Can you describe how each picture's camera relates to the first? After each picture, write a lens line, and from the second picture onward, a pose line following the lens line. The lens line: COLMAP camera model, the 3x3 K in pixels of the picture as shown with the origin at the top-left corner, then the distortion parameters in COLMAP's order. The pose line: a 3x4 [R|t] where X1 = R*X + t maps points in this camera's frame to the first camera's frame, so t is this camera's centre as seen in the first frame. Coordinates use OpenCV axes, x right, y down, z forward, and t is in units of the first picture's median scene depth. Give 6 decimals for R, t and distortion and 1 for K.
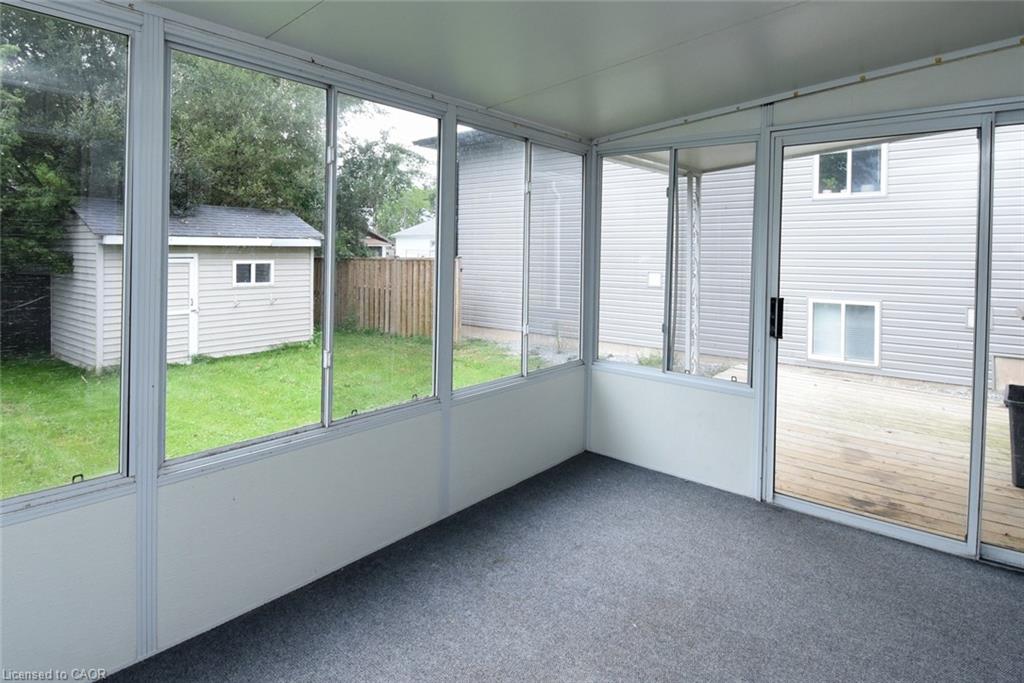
lens RADIAL K [[561.1, 0, 513.5], [0, 561.1, 259.2], [0, 0, 1]] dist [0.026162, -0.033513]
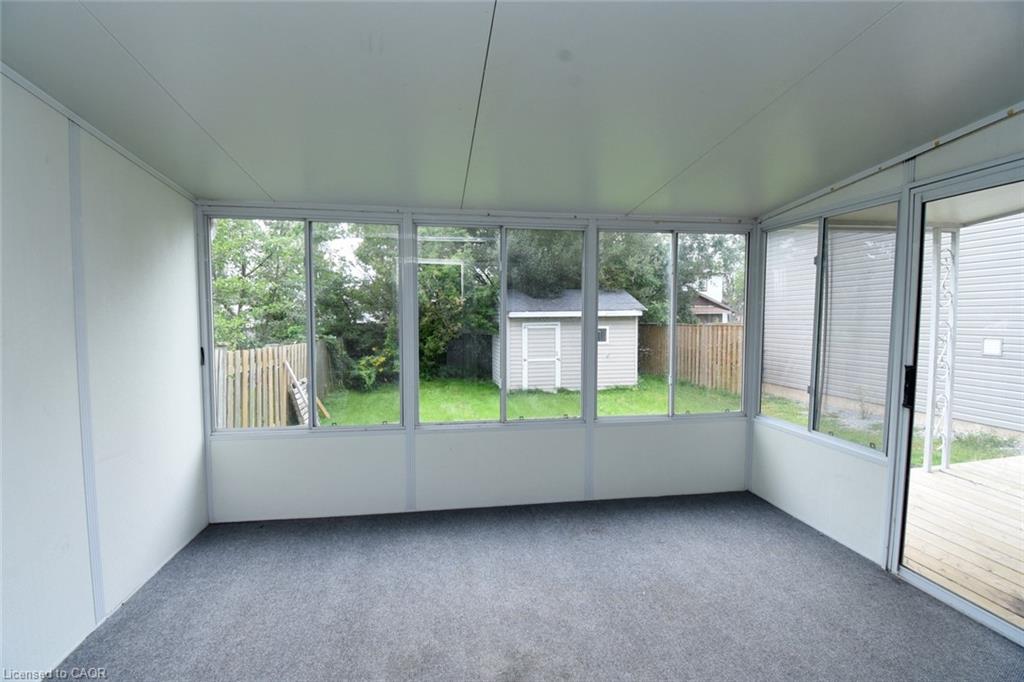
lens RADIAL K [[450.5, 0, 509.3], [0, 450.5, 343.2], [0, 0, 1]] dist [0.013443, -0.021916]
pose [[0.740064, 0.020806, -0.672215, 0.405295], [0.006933, 0.999232, 0.038560, -0.001826], [0.672501, -0.033197, 0.739351, -0.007701]]
